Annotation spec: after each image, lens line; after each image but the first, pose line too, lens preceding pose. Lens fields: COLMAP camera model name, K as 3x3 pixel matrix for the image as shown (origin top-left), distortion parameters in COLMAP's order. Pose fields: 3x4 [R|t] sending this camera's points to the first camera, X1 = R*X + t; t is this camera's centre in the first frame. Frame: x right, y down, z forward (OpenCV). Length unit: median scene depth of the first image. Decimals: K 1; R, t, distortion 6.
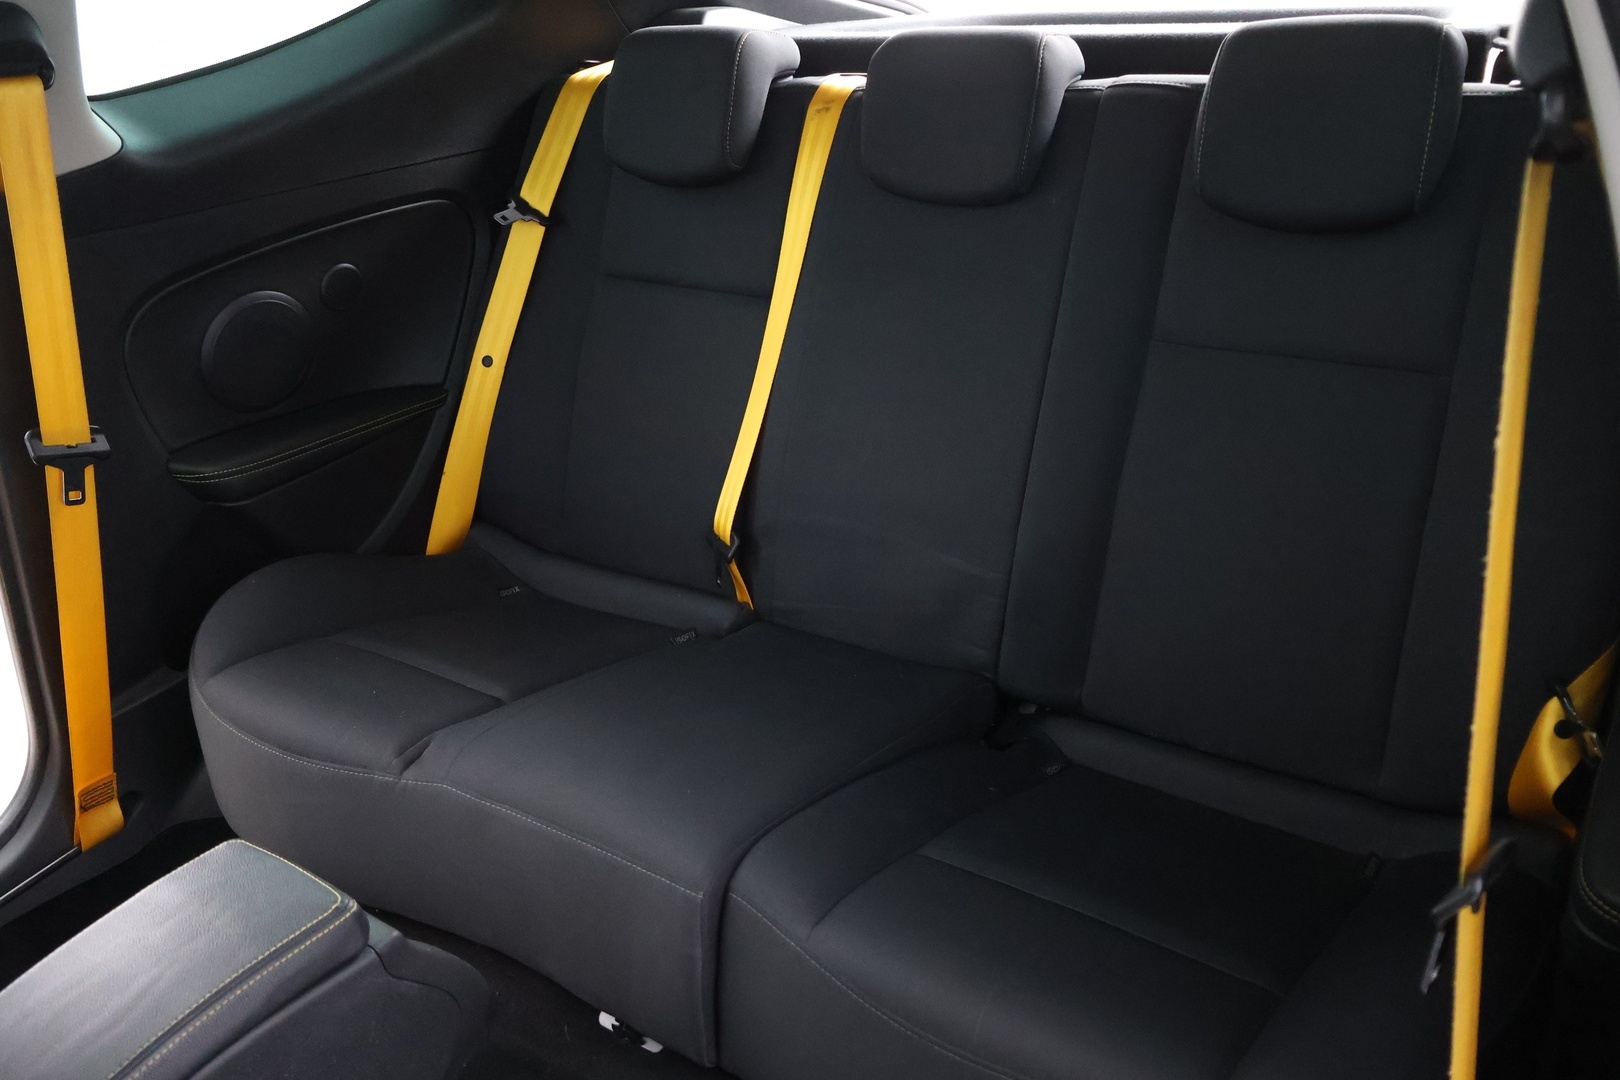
lens RADIAL K [[1351.5, 0, 810.0], [0, 1351.5, 540.0], [0, 0, 1]] dist [-0.009123, 0.002246]
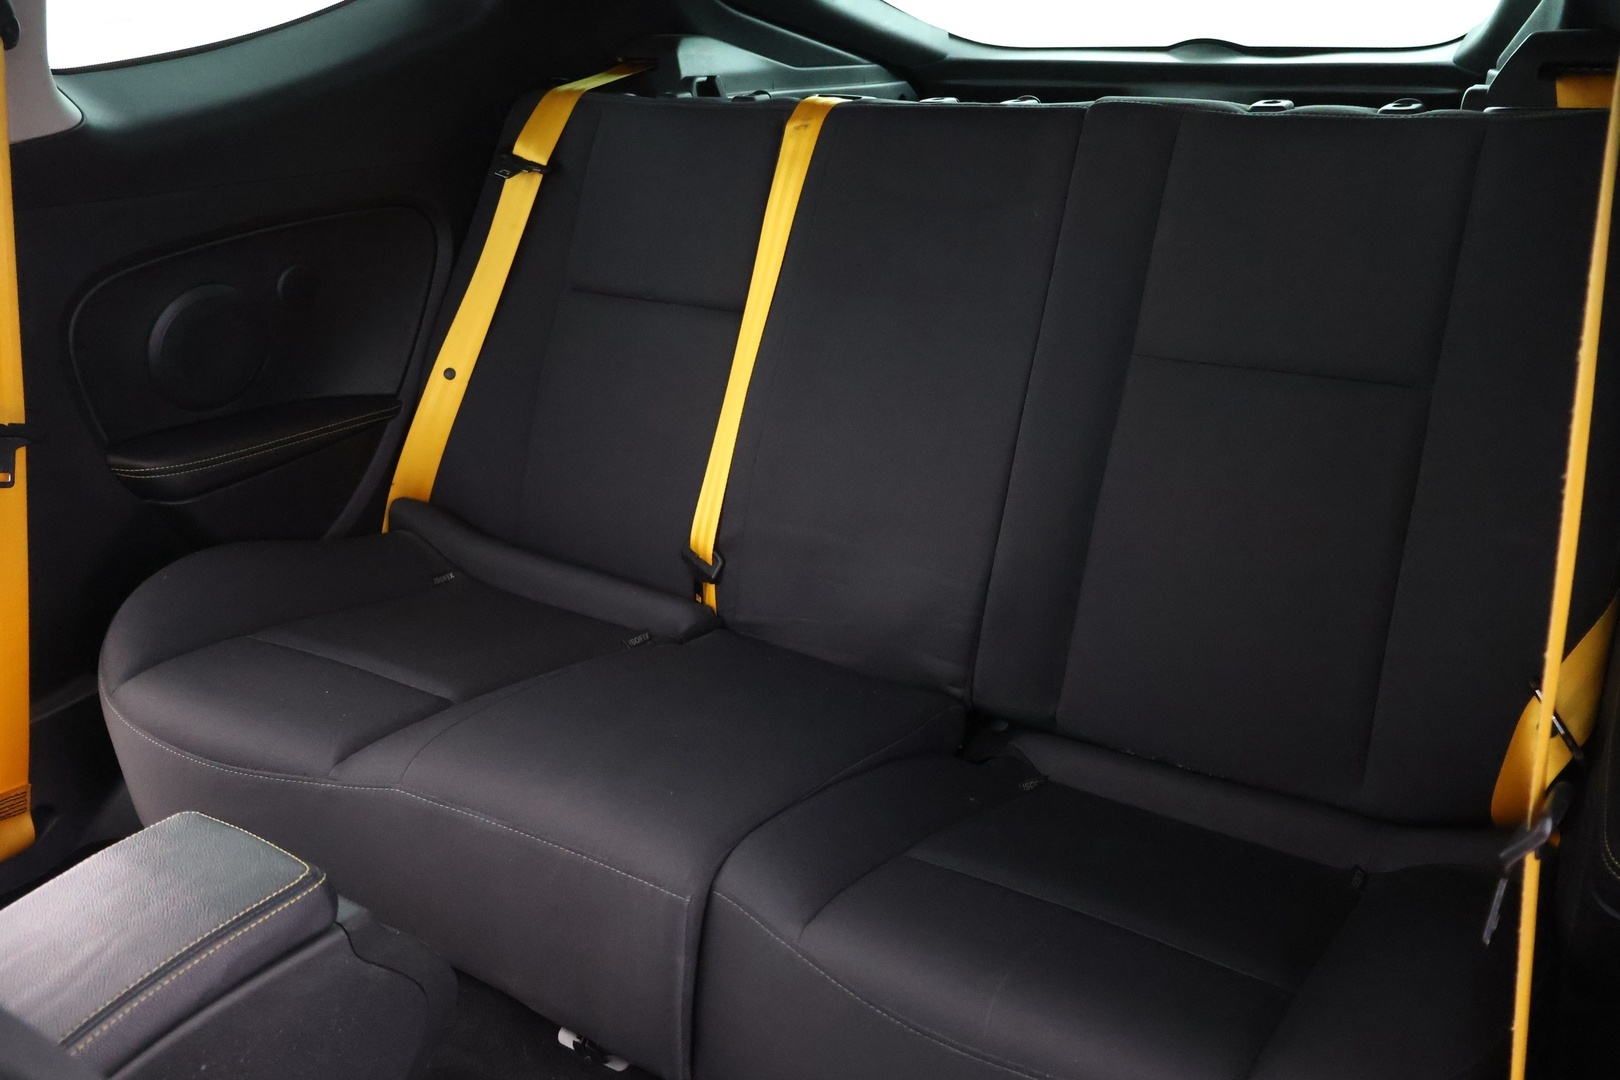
lens RADIAL K [[1338.8, 0, 815.5], [0, 1338.8, 543.7], [0, 0, 1]] dist [-0.009265, -0.019844]
pose [[0.997115, 0.028204, 0.070477, -0.056982], [-0.023646, 0.997625, -0.064688, 0.073463], [-0.072134, 0.062834, 0.995414, 0.043428]]
